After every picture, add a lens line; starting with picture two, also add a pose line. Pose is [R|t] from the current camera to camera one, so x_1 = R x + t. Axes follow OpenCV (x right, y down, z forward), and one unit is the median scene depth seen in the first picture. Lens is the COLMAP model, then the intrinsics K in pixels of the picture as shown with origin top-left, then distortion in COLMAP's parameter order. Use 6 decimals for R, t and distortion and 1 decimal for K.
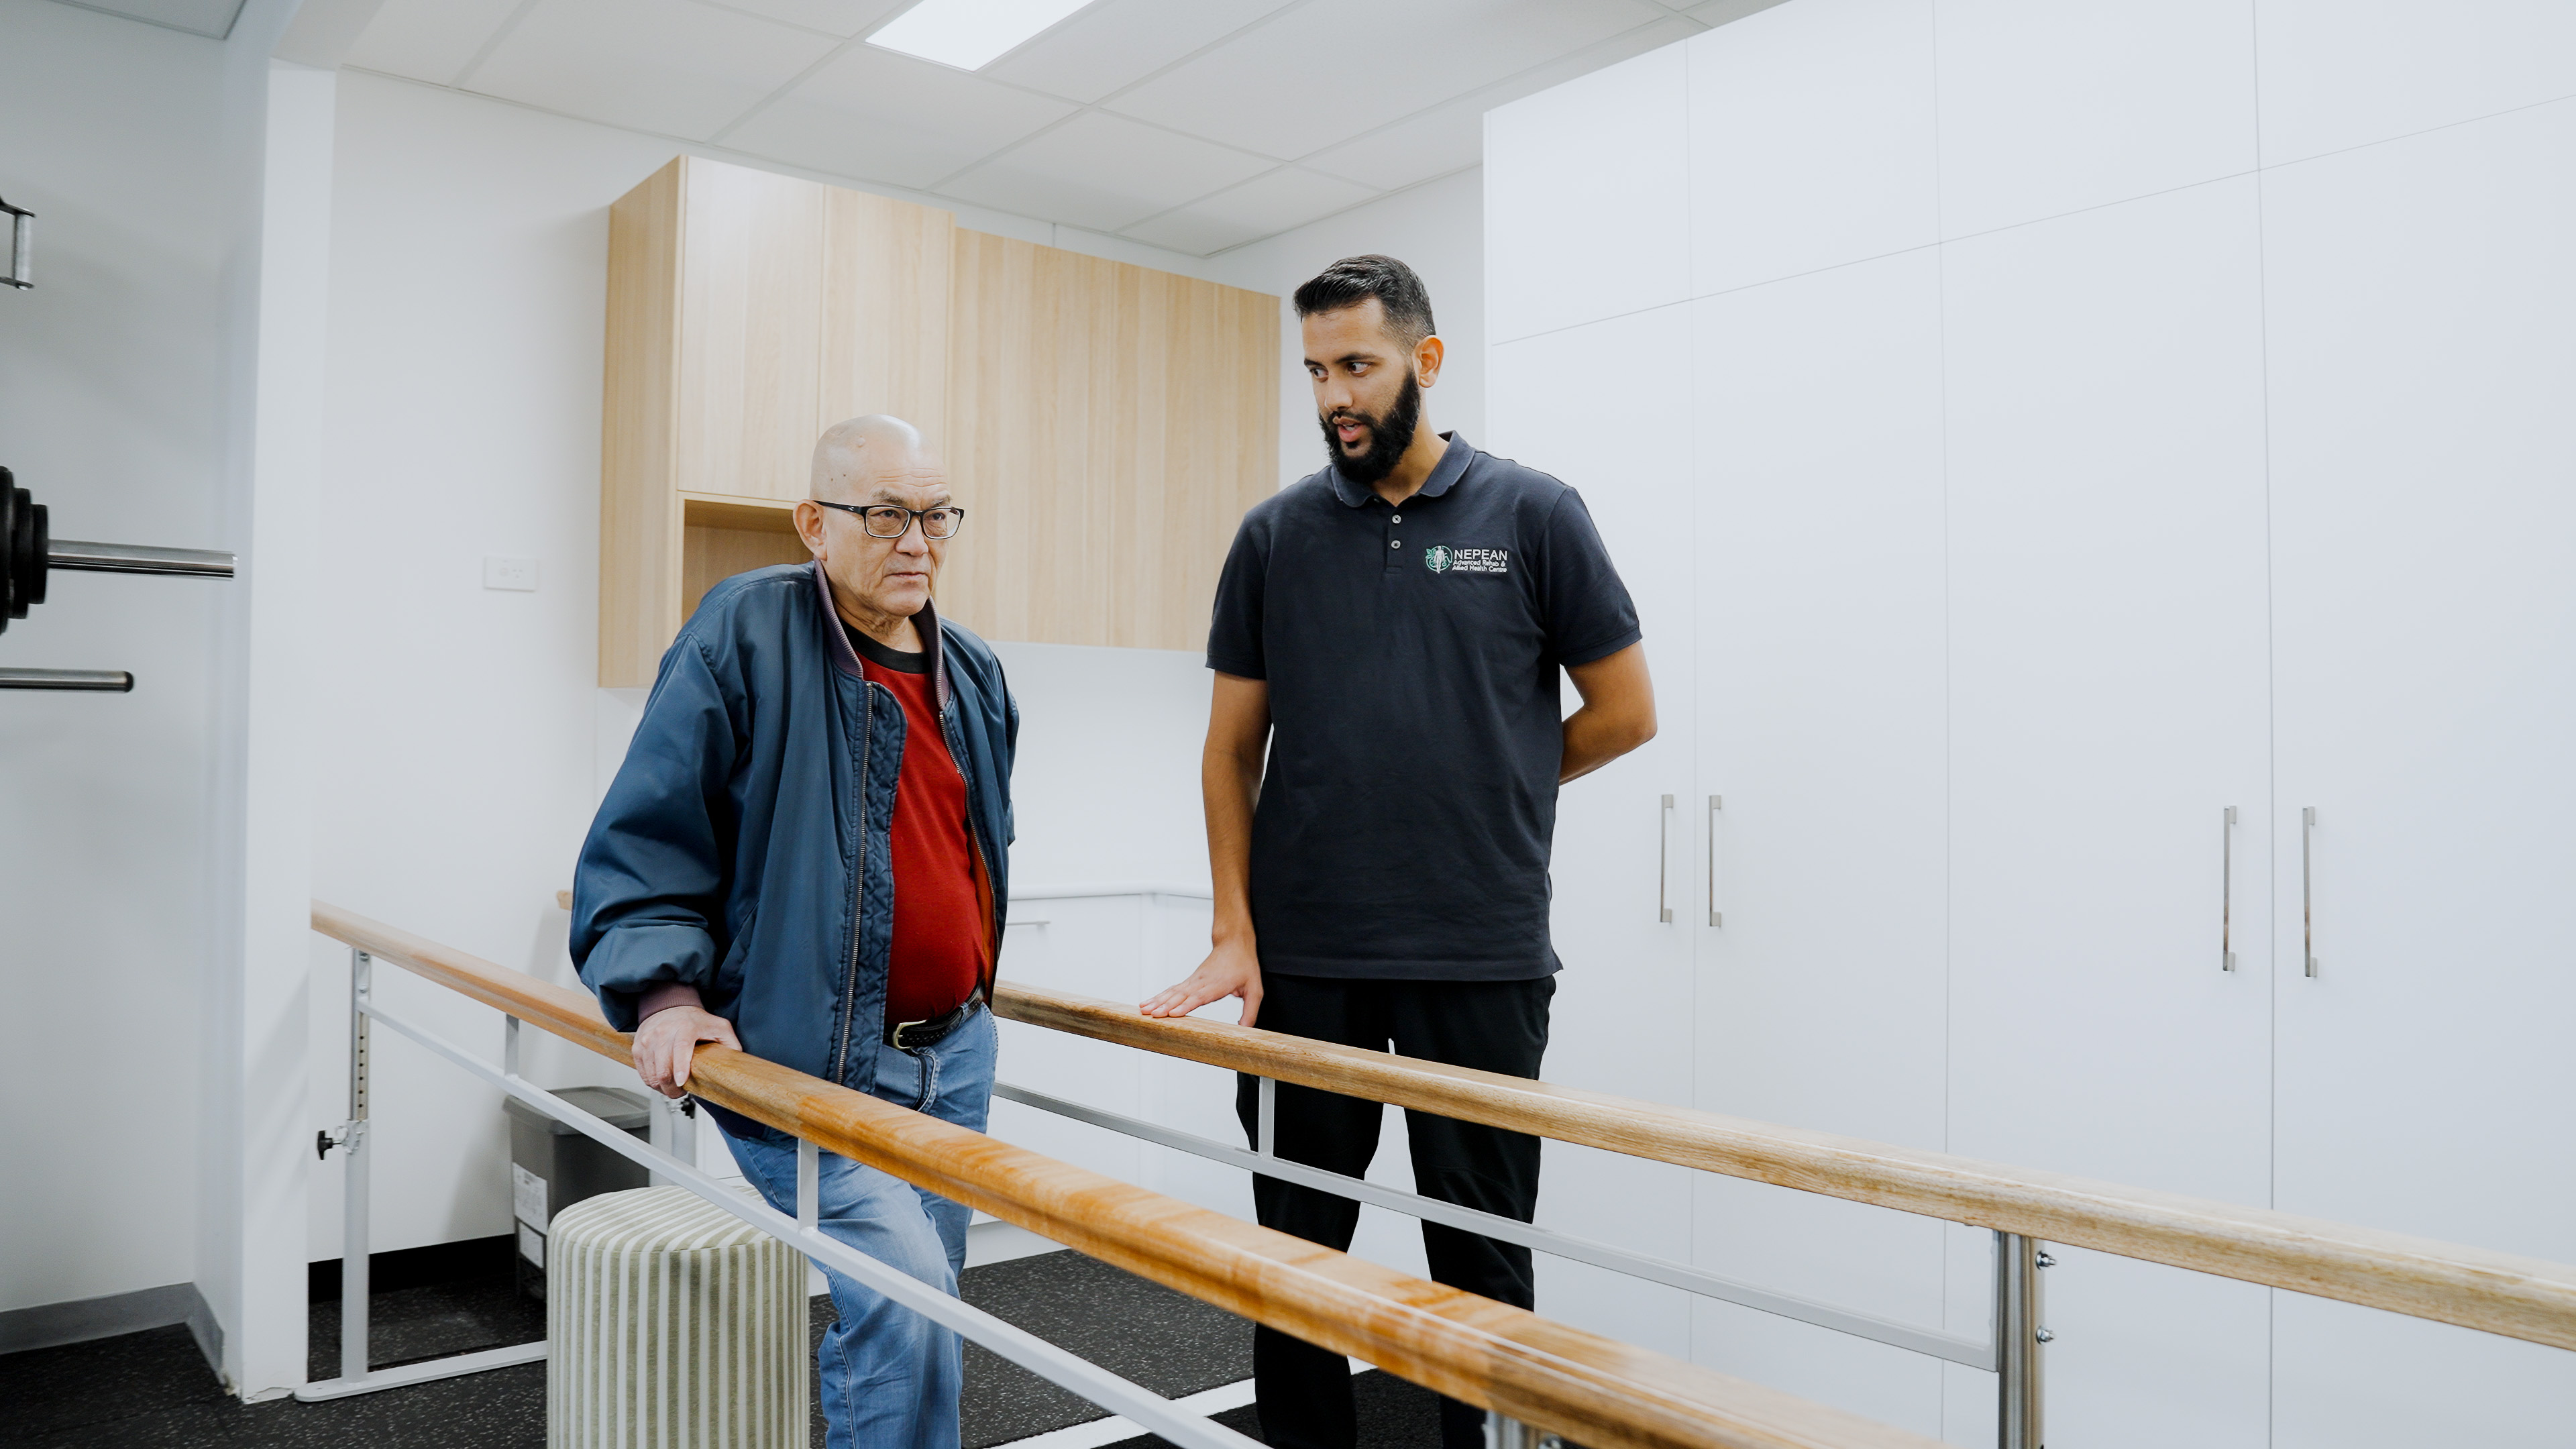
lens RADIAL K [[1782.6, 0, 1277.4], [0, 1782.6, 720.4], [0, 0, 1]] dist [-0.131004, 0.097734]
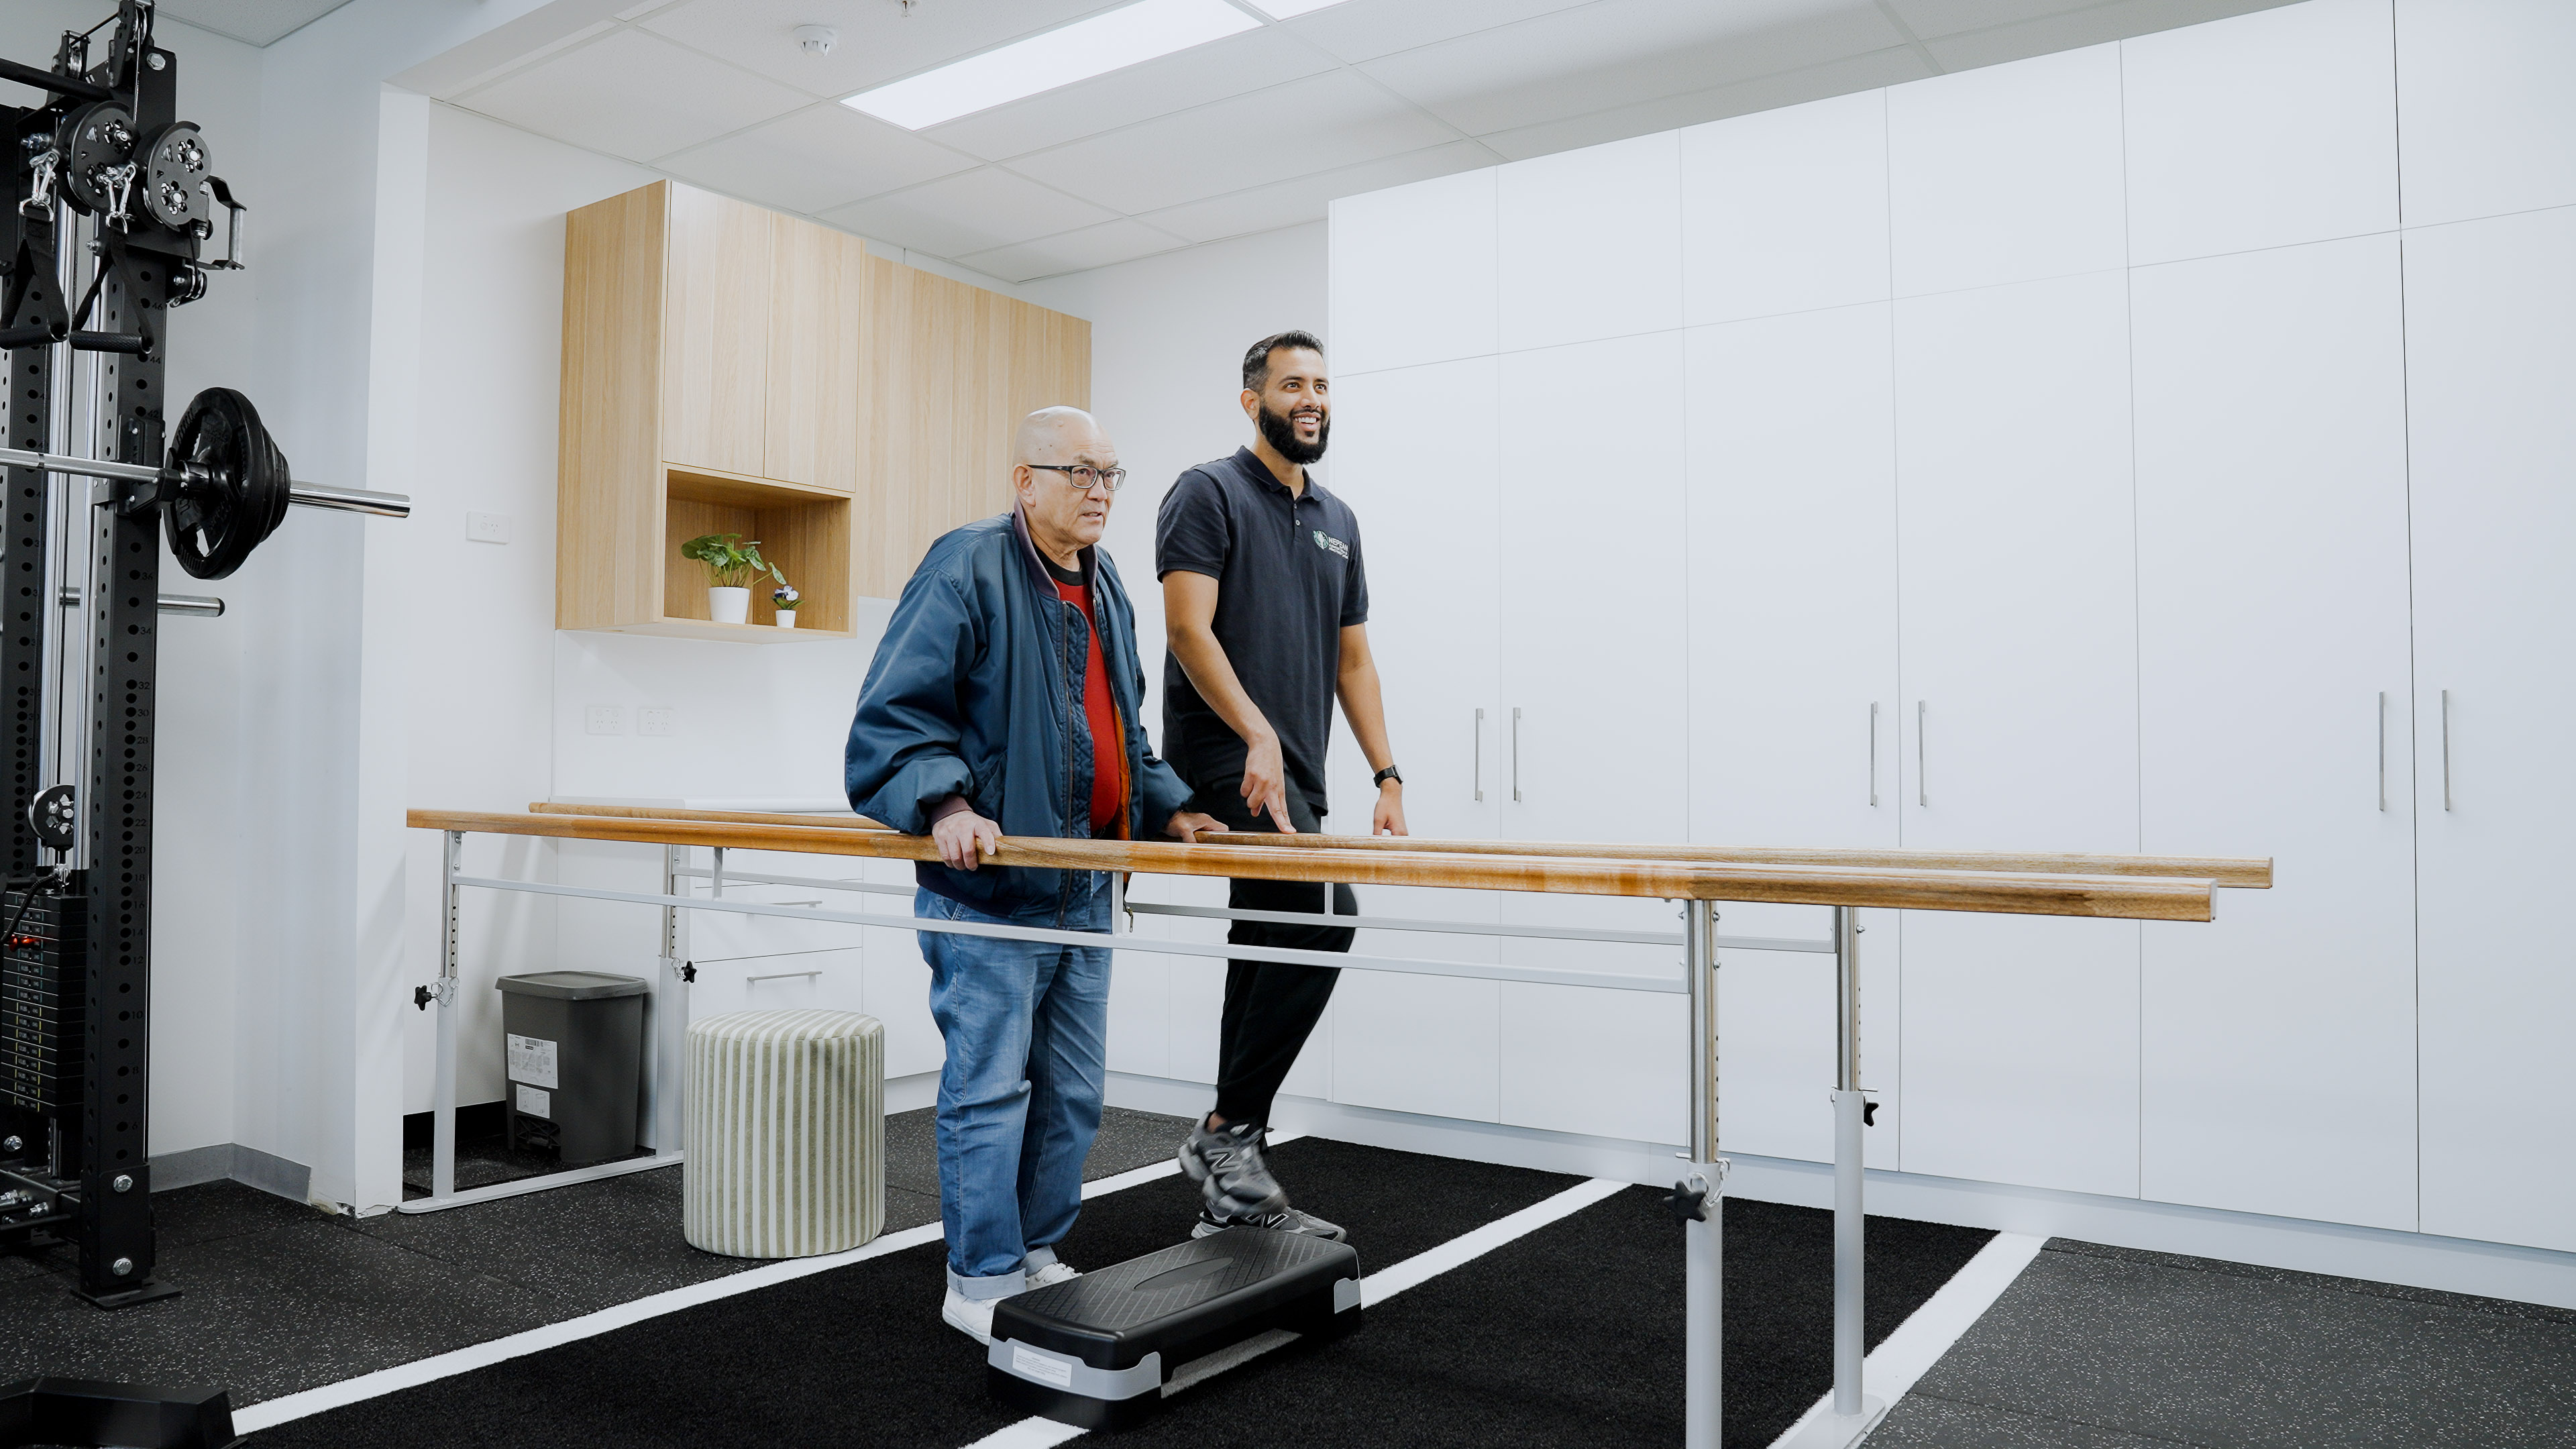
lens RADIAL K [[1782.6, 0, 1281.6], [0, 1782.6, 719.9], [0, 0, 1]] dist [-0.131004, 0.097734]
pose [[0.965400, 0.005198, 0.260722, -0.291466], [-0.003991, 0.999979, -0.005158, 0.057989], [-0.260744, 0.003939, 0.965400, -0.305177]]
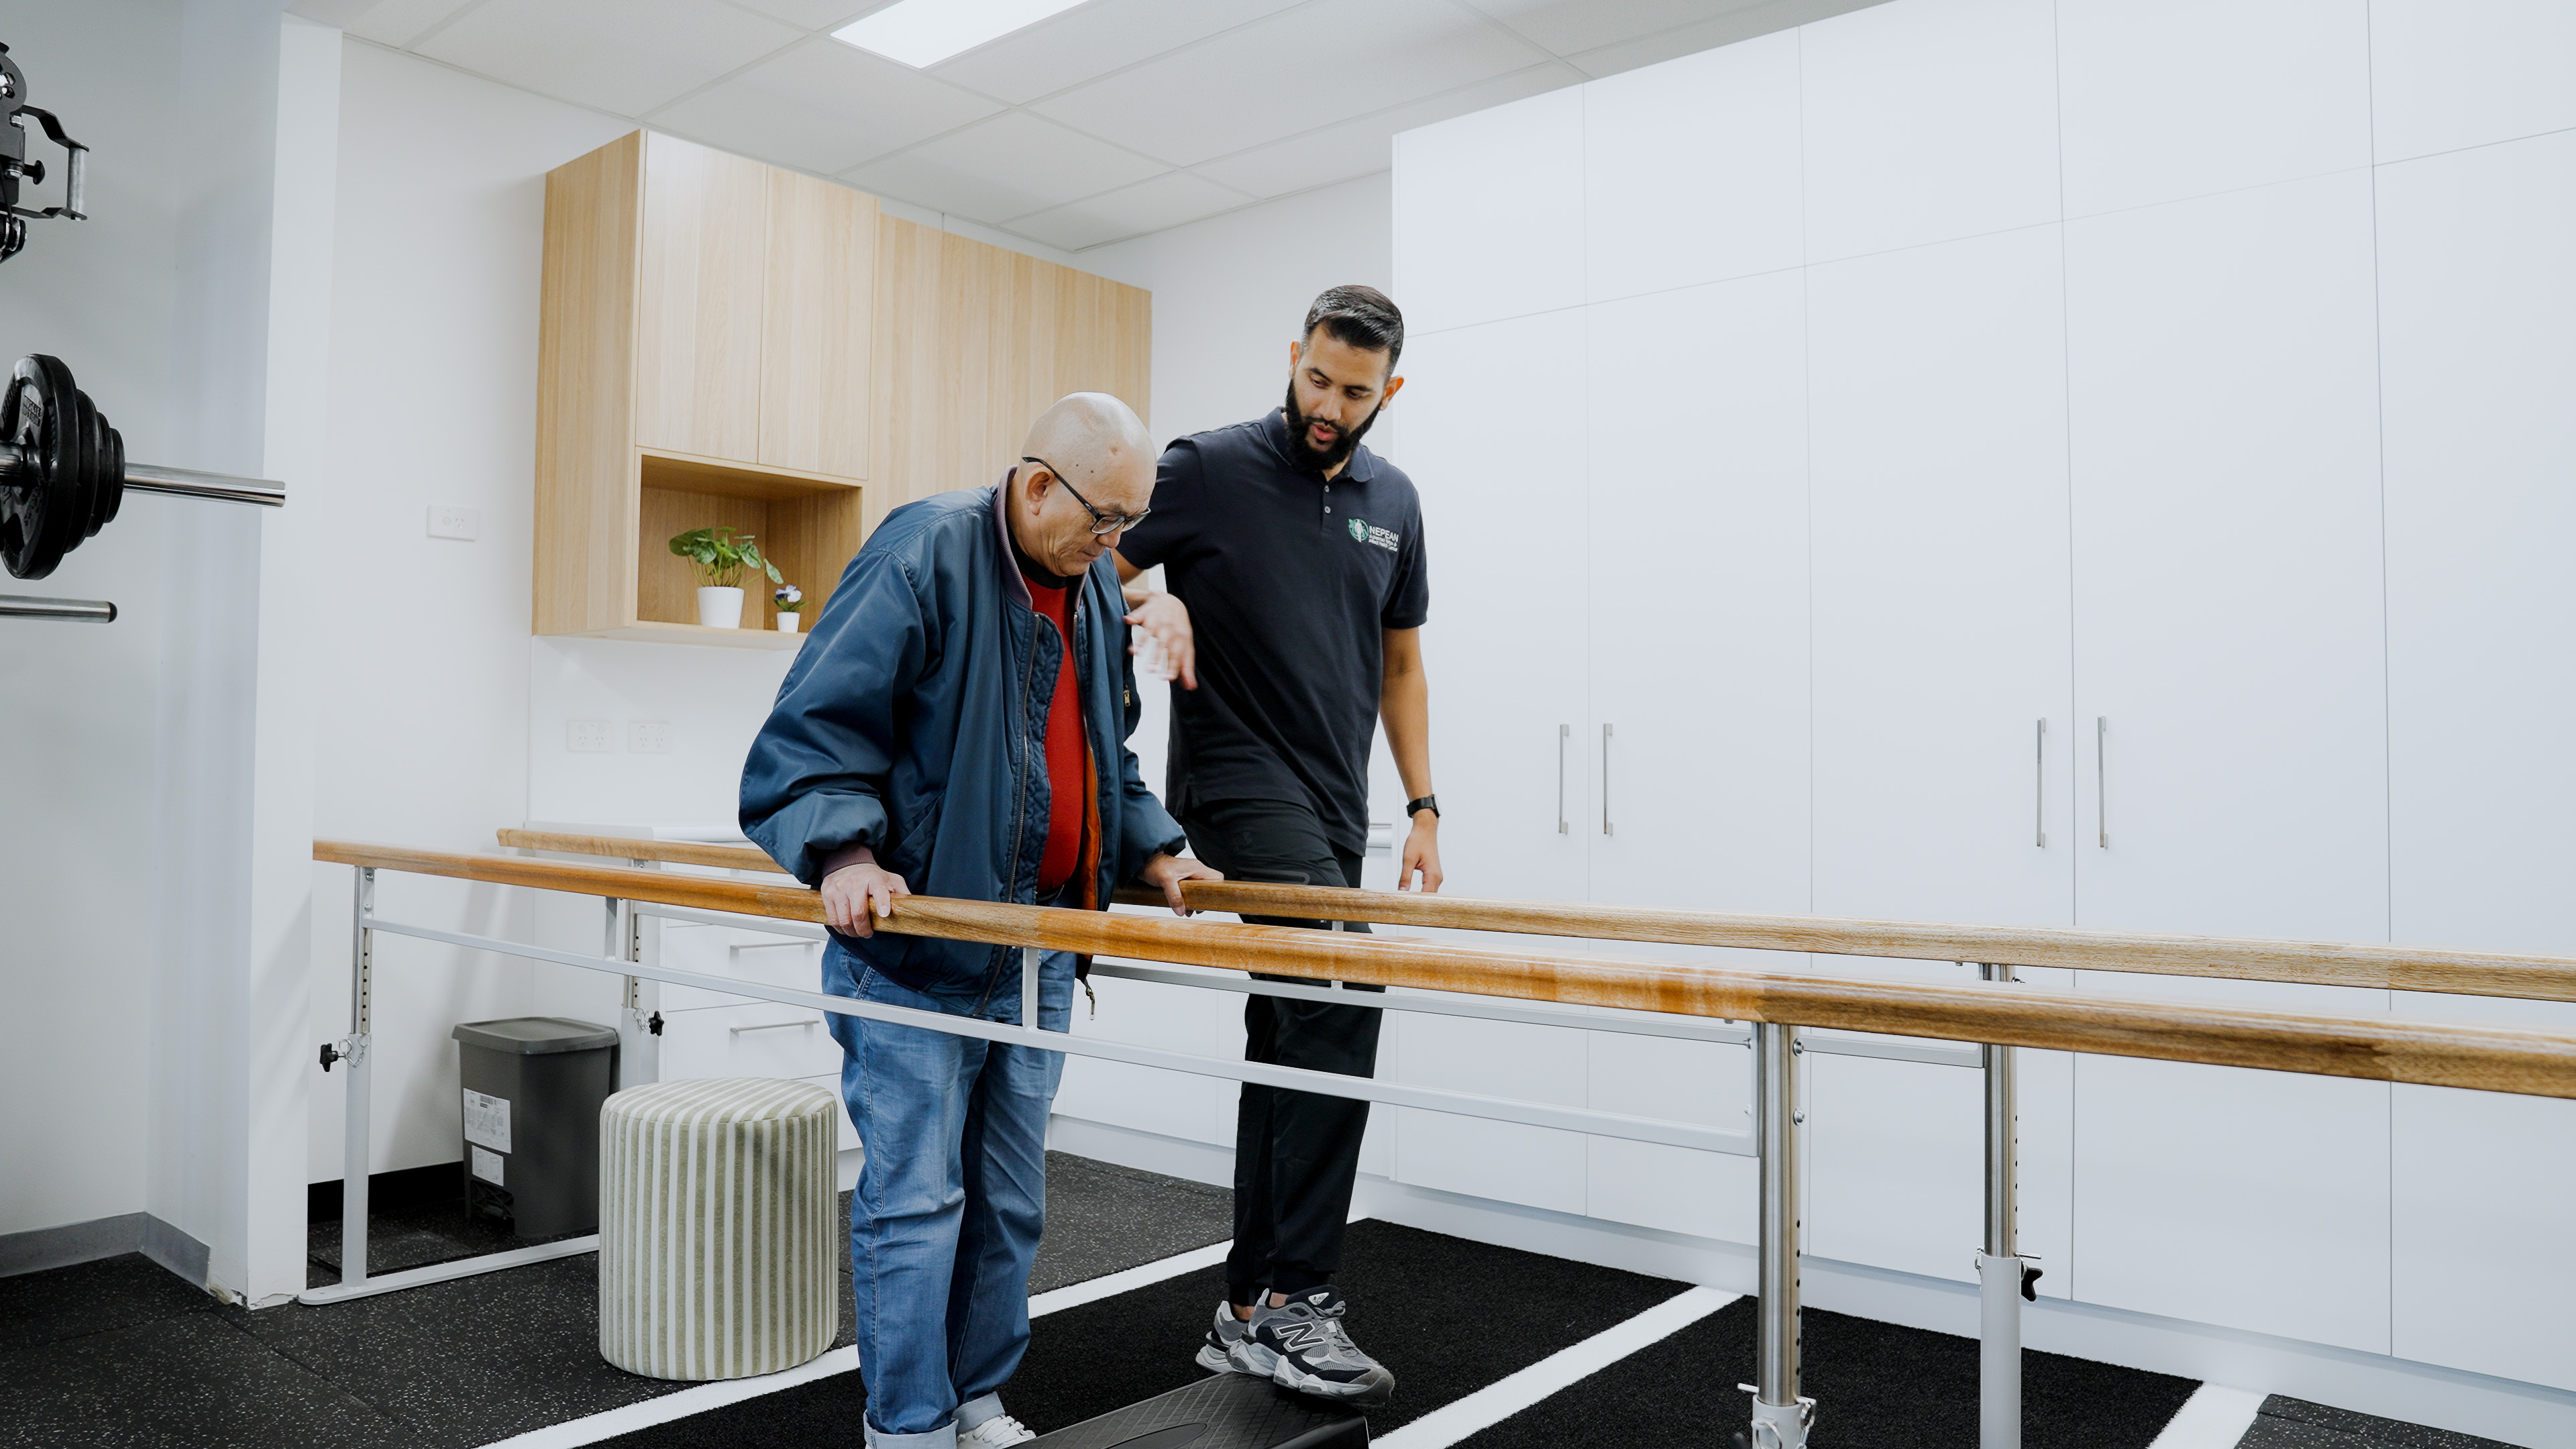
lens RADIAL K [[1782.6, 0, 1284.7], [0, 1782.6, 718.2], [0, 0, 1]] dist [-0.131004, 0.097734]
pose [[0.984467, 0.005253, 0.175490, -0.167519], [-0.004079, 0.999967, -0.007051, 0.046248], [-0.175521, 0.006225, 0.984456, -0.125415]]
